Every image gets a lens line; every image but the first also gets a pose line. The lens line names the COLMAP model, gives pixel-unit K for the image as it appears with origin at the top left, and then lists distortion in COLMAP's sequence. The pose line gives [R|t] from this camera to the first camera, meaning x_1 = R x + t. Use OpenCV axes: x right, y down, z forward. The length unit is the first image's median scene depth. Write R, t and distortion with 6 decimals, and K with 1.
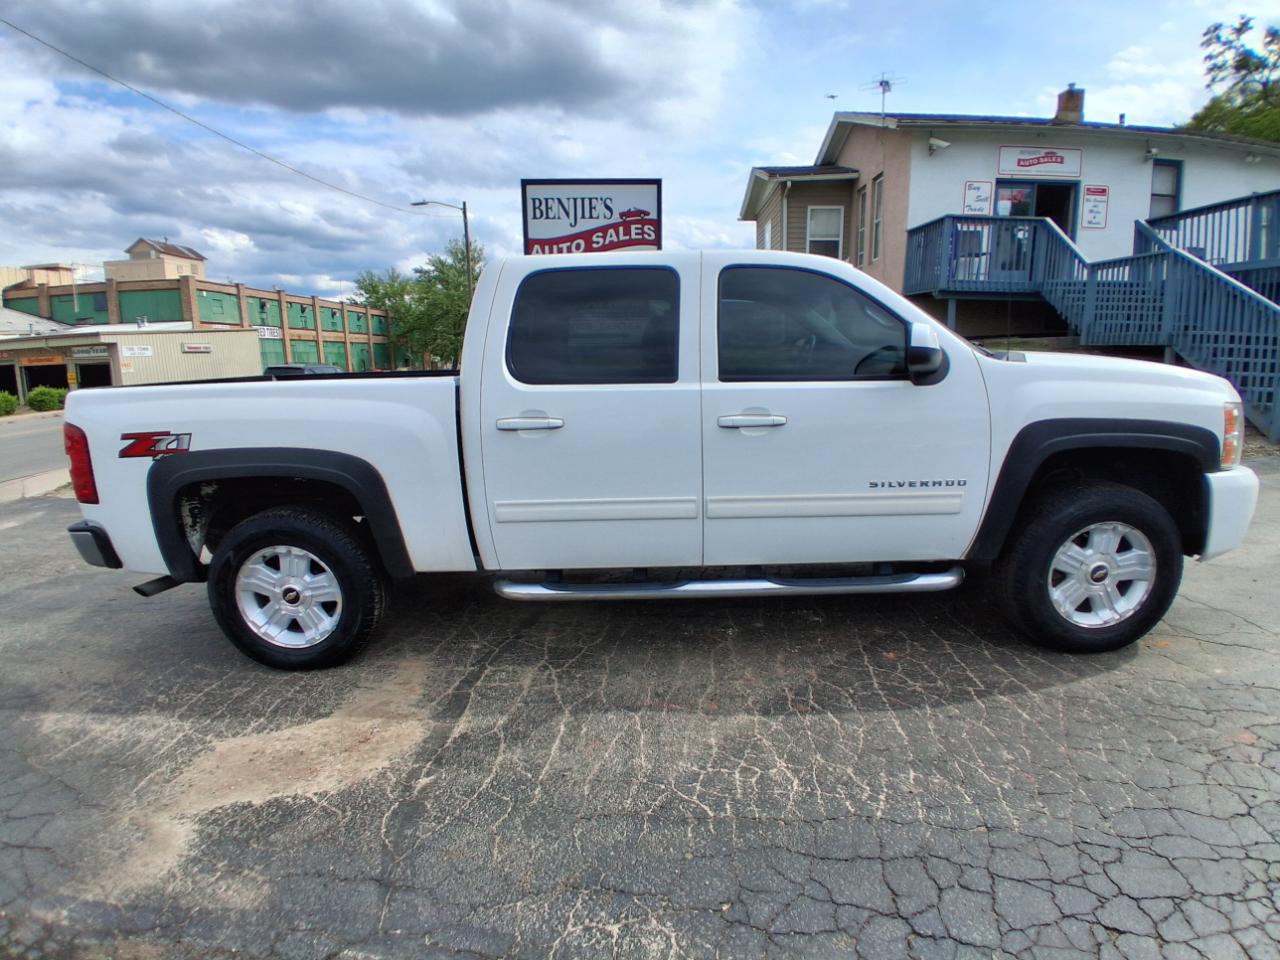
lens RADIAL K [[645.0, 0, 665.2], [0, 645.0, 484.5], [0, 0, 1]] dist [0.000316, -0.050023]
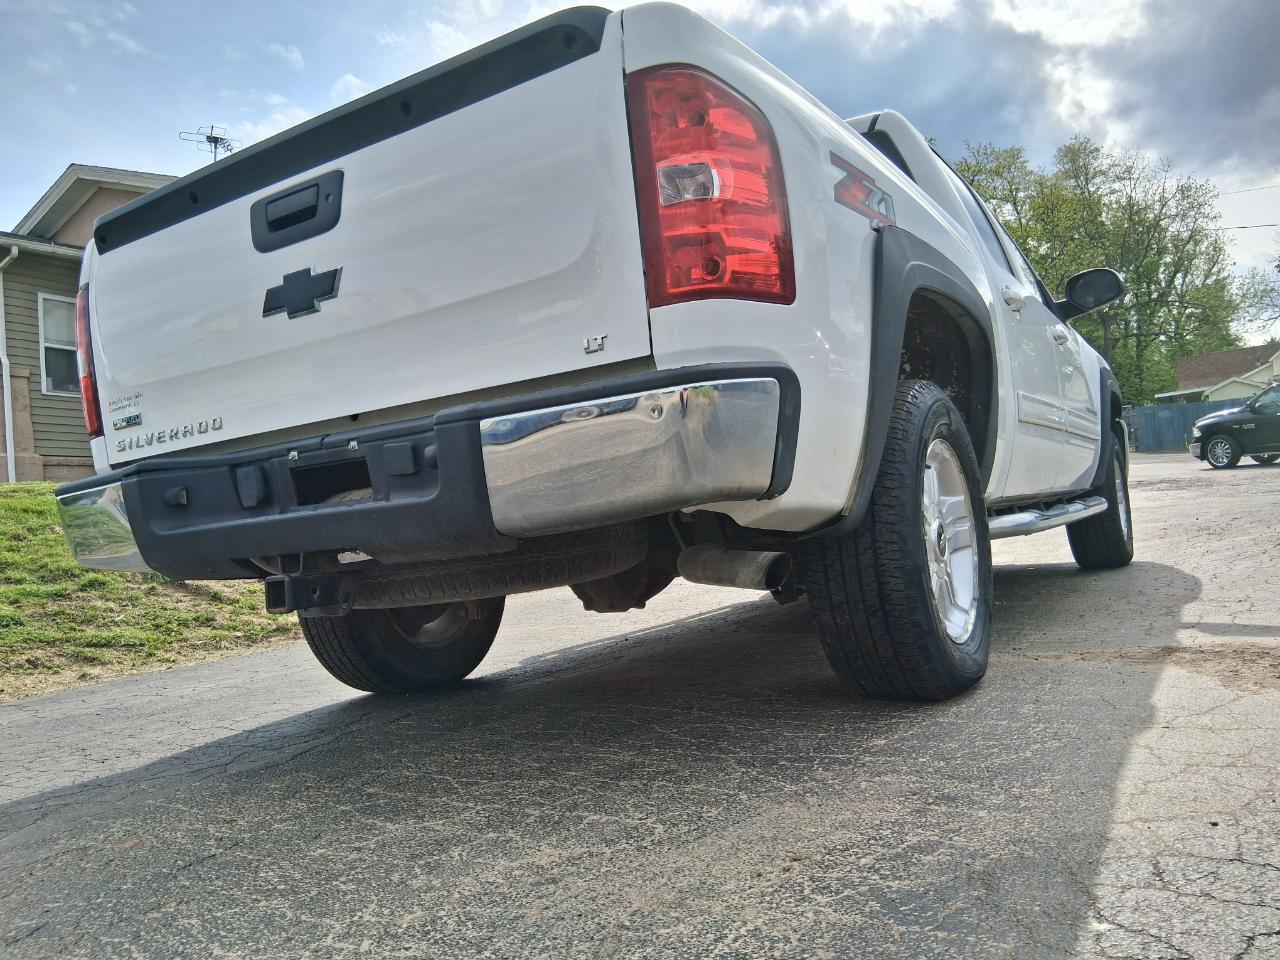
lens RADIAL K [[965.2, 0, 628.1], [0, 965.2, 480.2], [0, 0, 1]] dist [0.103548, -0.181519]
pose [[0.519210, 0.030955, 0.854086, -0.346597], [0.245632, 0.951775, -0.183818, 0.051482], [-0.818587, 0.305231, 0.486568, 0.196853]]
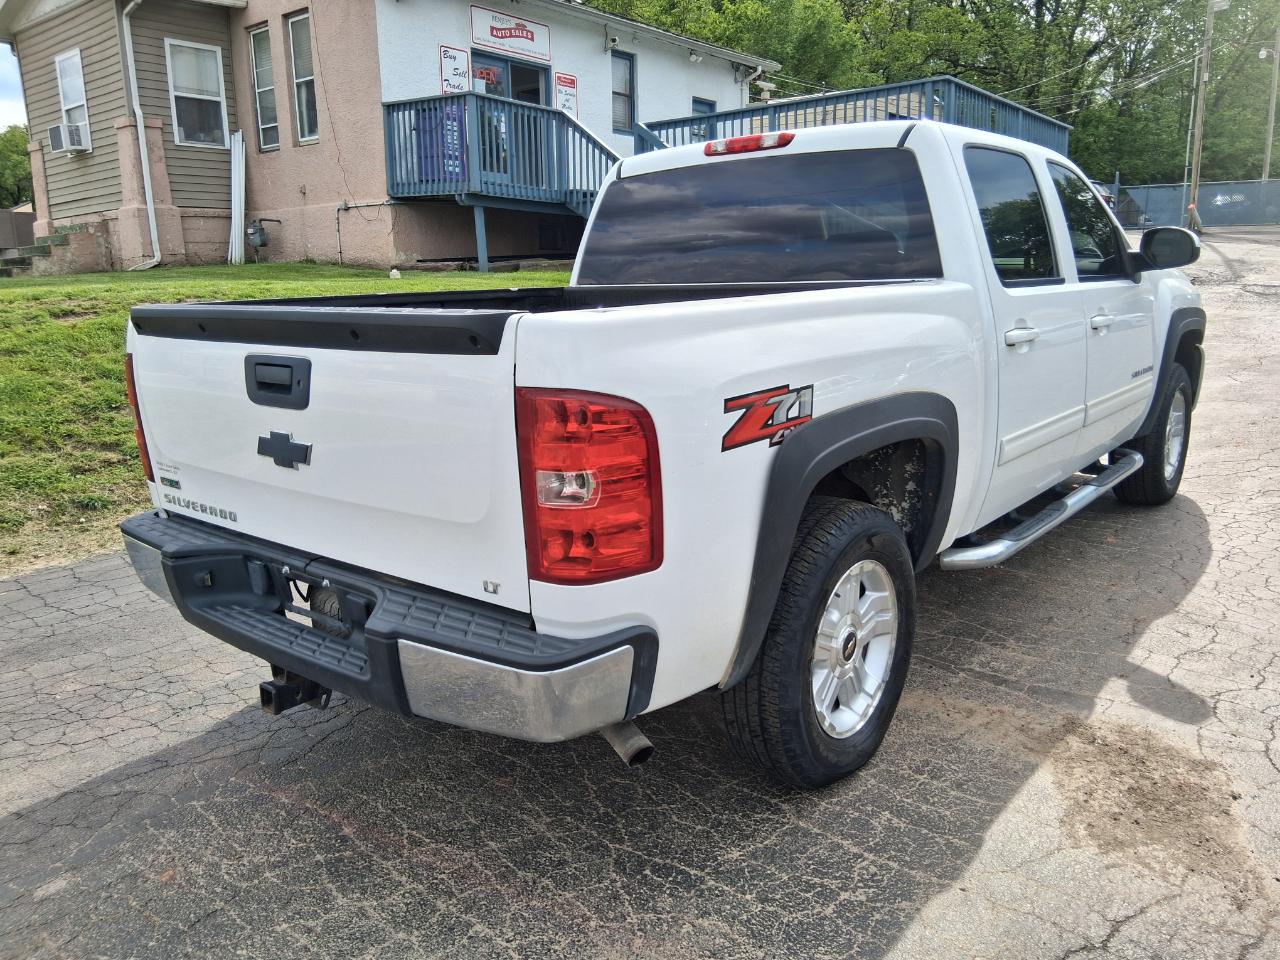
lens RADIAL K [[965.2, 0, 628.1], [0, 965.2, 480.2], [0, 0, 1]] dist [0.103548, -0.181519]
pose [[0.634033, -0.159192, 0.756743, -0.339839], [0.164135, 0.983988, 0.069476, -0.019196], [-0.755686, 0.080158, 0.650010, 0.134764]]
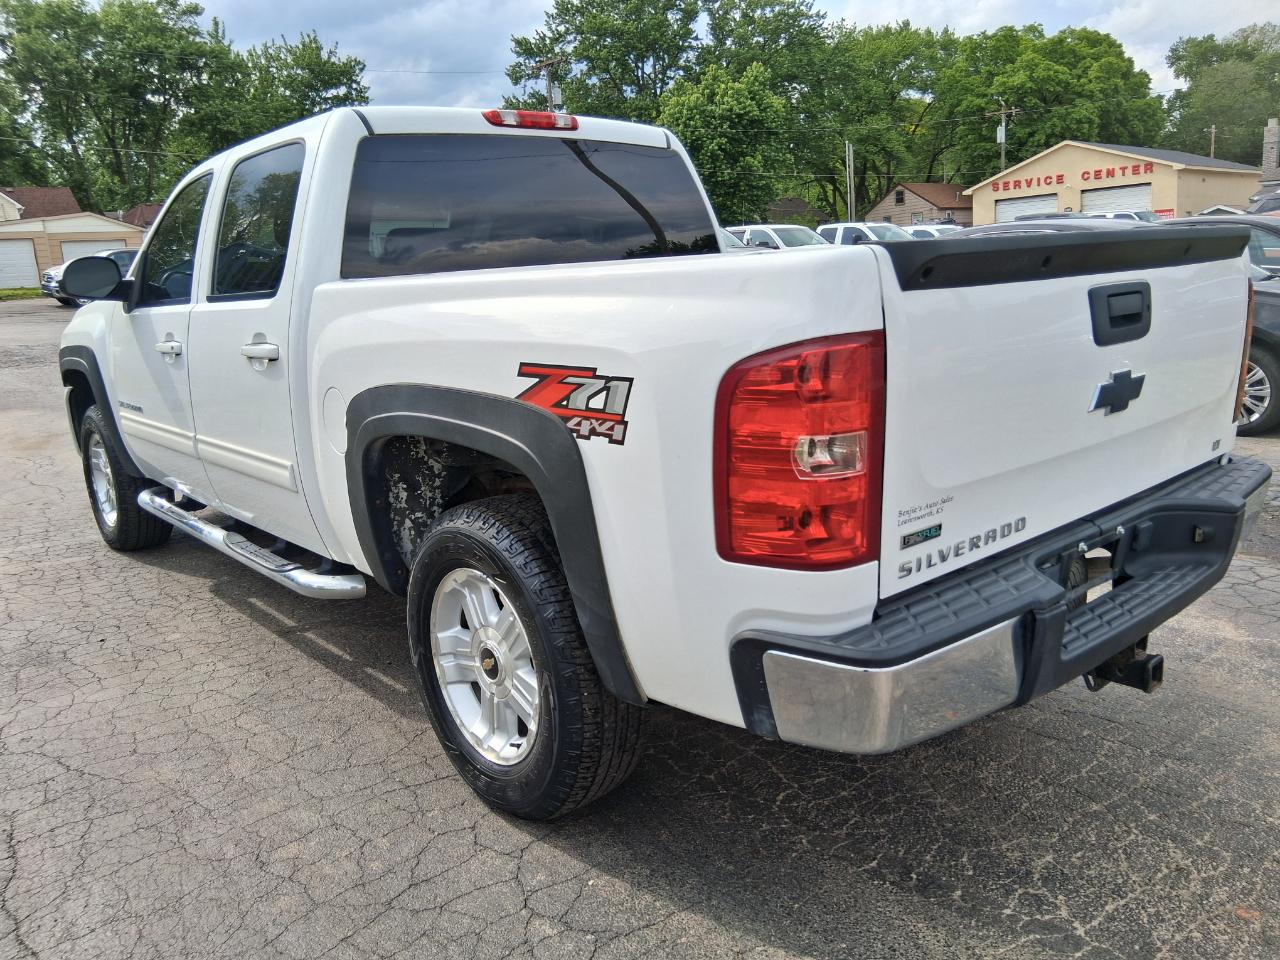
lens RADIAL K [[973.2, 0, 640.0], [0, 973.2, 480.0], [0, 0, 1]] dist [0.005667, -0.004127]
pose [[-0.648604, -0.094688, 0.755213, -0.311154], [0.227485, 0.922761, 0.311068, -0.081077], [-0.726335, 0.373559, -0.576966, 0.479123]]
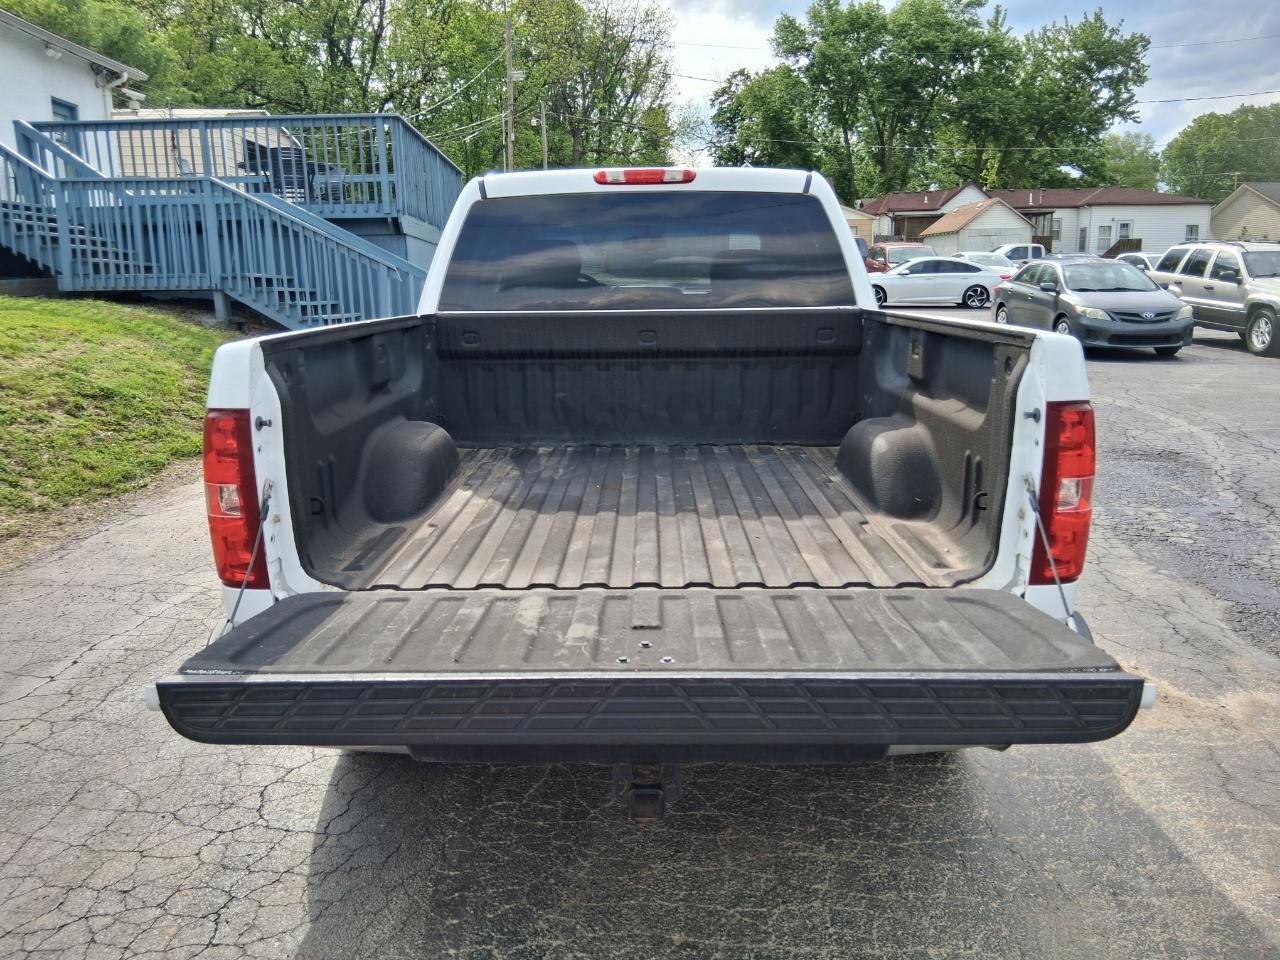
lens RADIAL K [[965.2, 0, 628.1], [0, 965.2, 480.2], [0, 0, 1]] dist [0.103548, -0.181519]
pose [[-0.000772, -0.171416, 0.985198, -0.395385], [0.203450, 0.964567, 0.167986, -0.054545], [-0.979085, 0.200568, 0.034130, 0.310991]]
